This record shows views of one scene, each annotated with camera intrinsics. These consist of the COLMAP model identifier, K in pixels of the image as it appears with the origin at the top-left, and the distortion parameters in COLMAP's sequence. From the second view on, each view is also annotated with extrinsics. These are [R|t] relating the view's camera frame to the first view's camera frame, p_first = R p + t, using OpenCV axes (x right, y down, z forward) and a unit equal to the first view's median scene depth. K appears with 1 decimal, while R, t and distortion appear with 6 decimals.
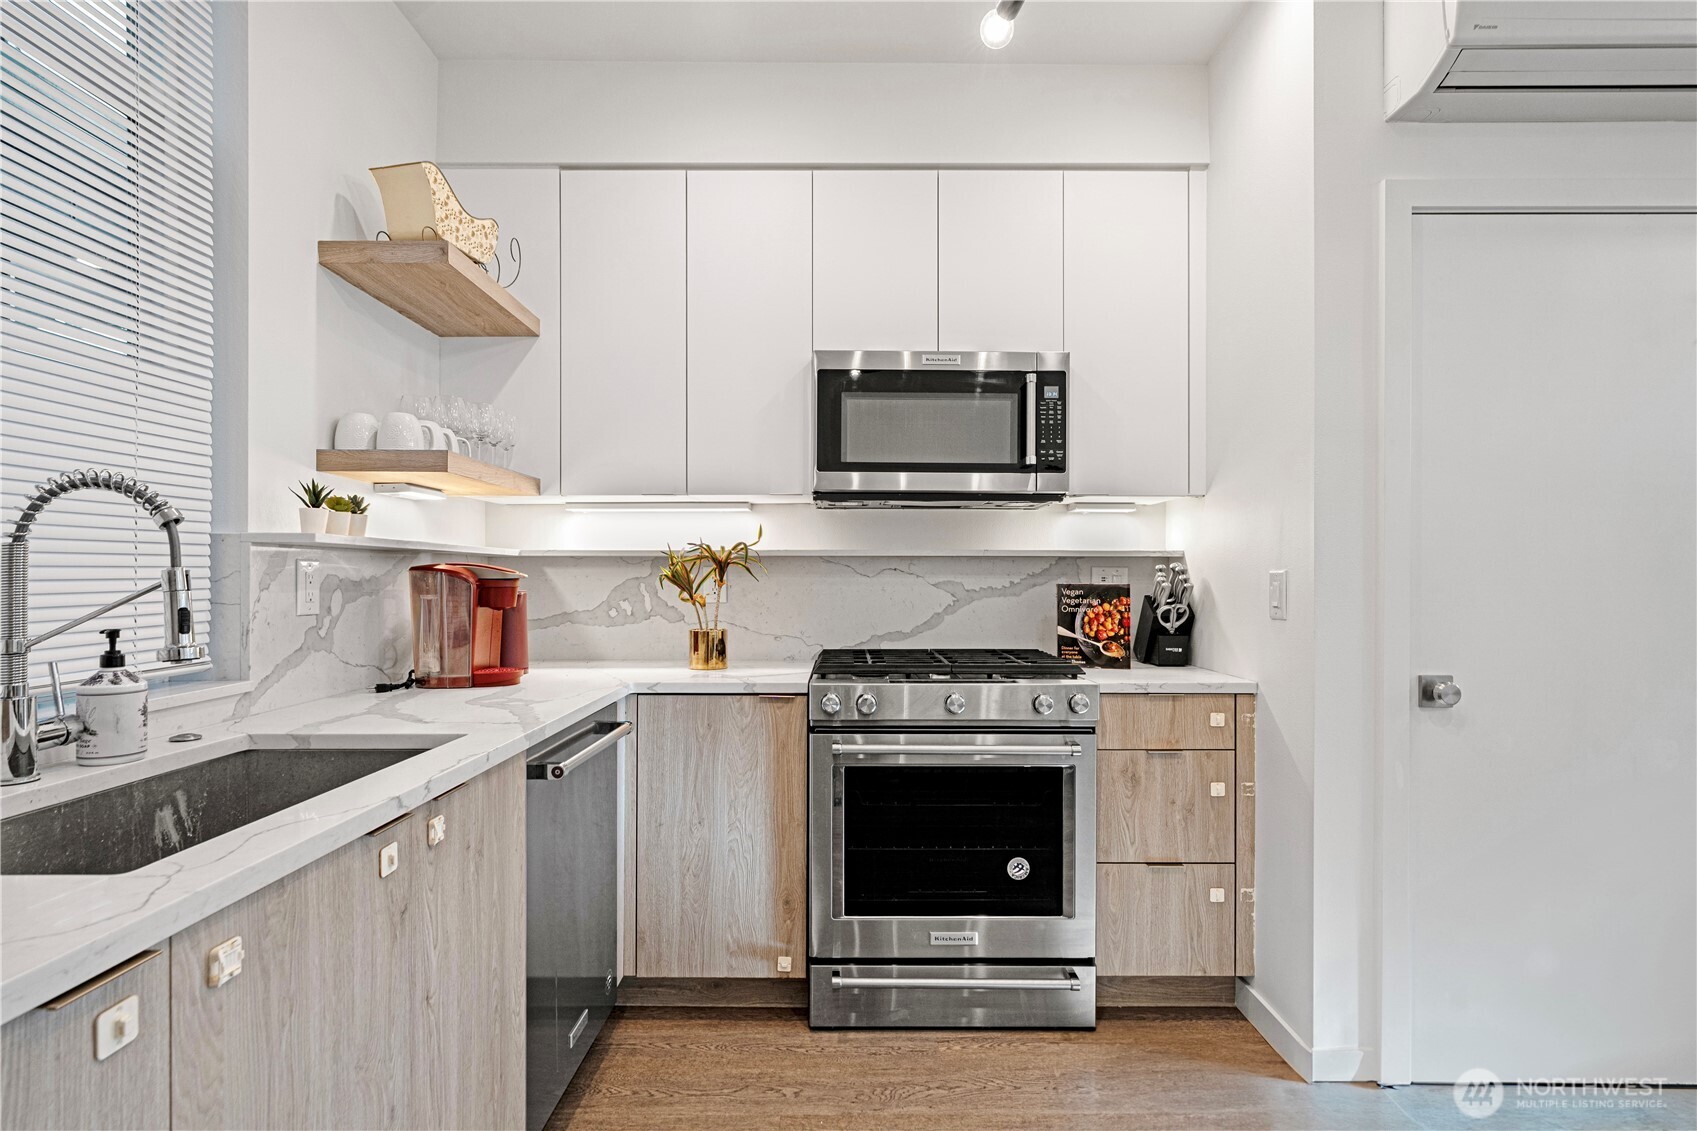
lens RADIAL K [[849.4, 0, 855.1], [0, 849.4, 570.3], [0, 0, 1]] dist [-0.003736, -0.002042]
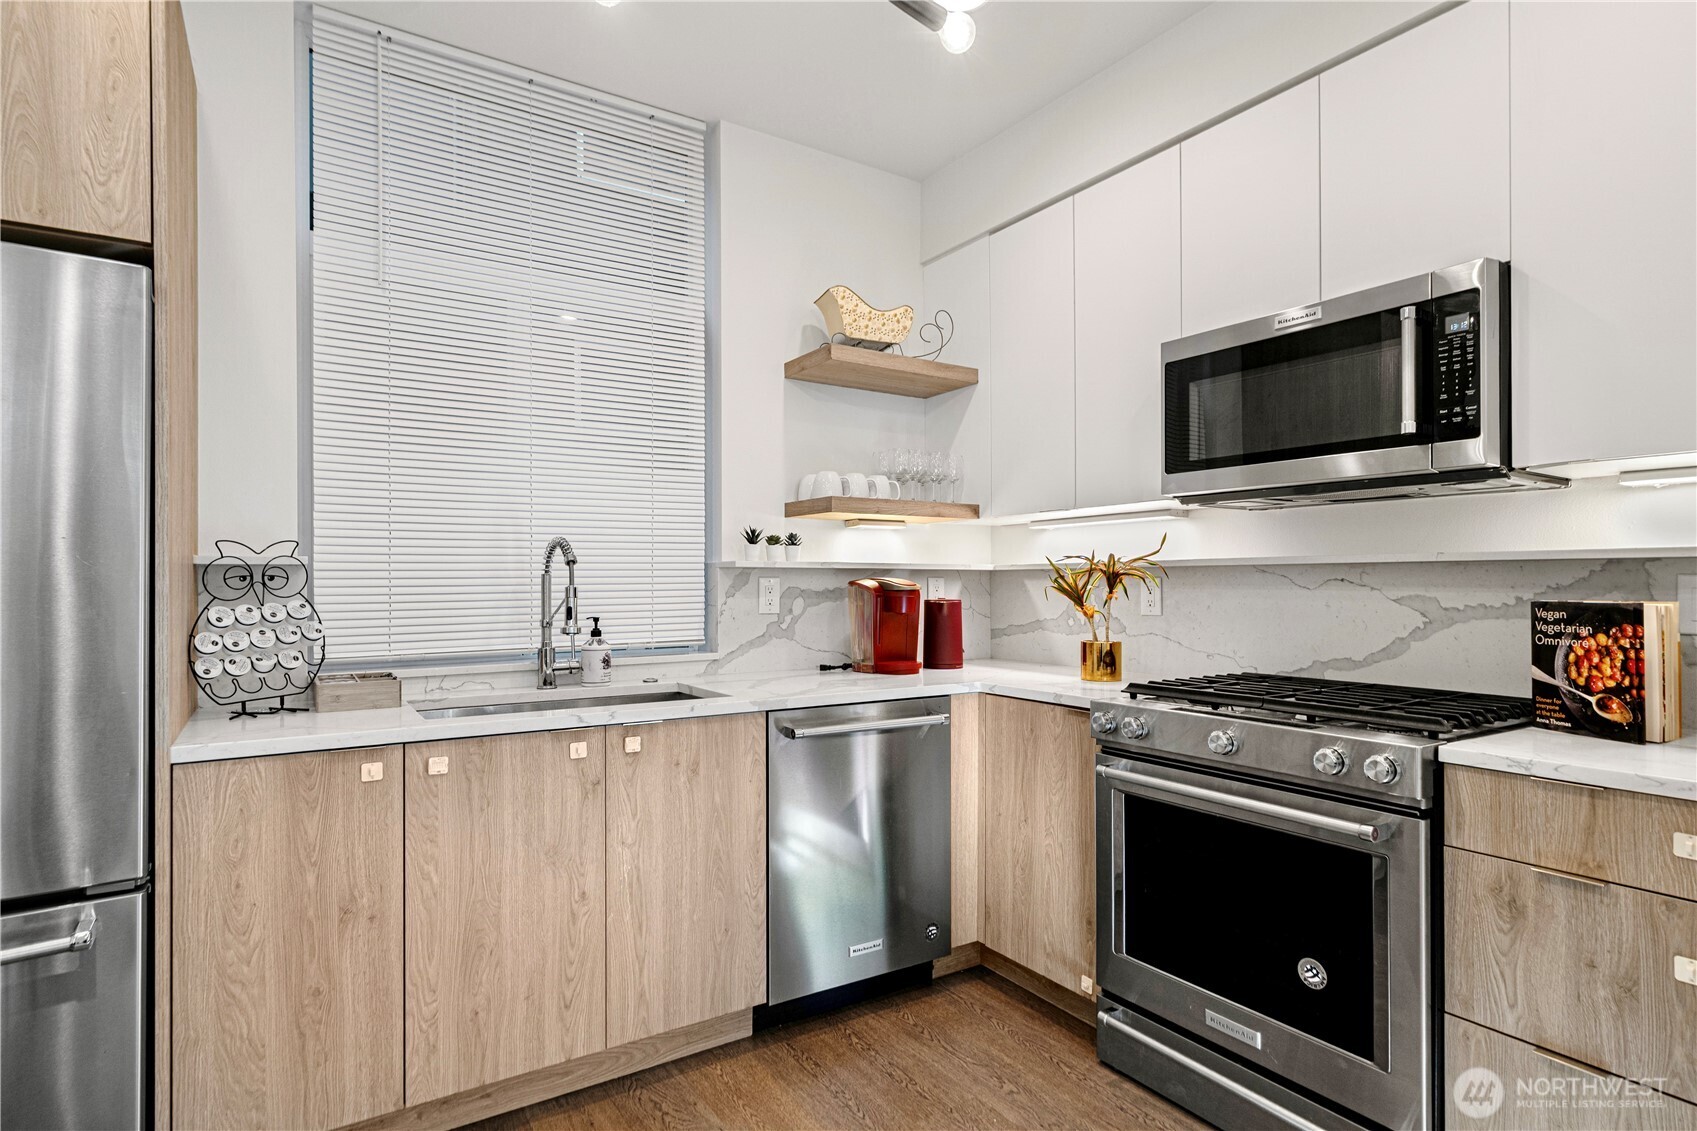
lens RADIAL K [[849.4, 0, 844.7], [0, 849.4, 577.0], [0, 0, 1]] dist [-0.003736, -0.002042]
pose [[0.555644, -0.008244, -0.831379, 0.536227], [0.006710, 0.999963, -0.005432, -0.003251], [0.831393, -0.002560, 0.555679, 0.206966]]
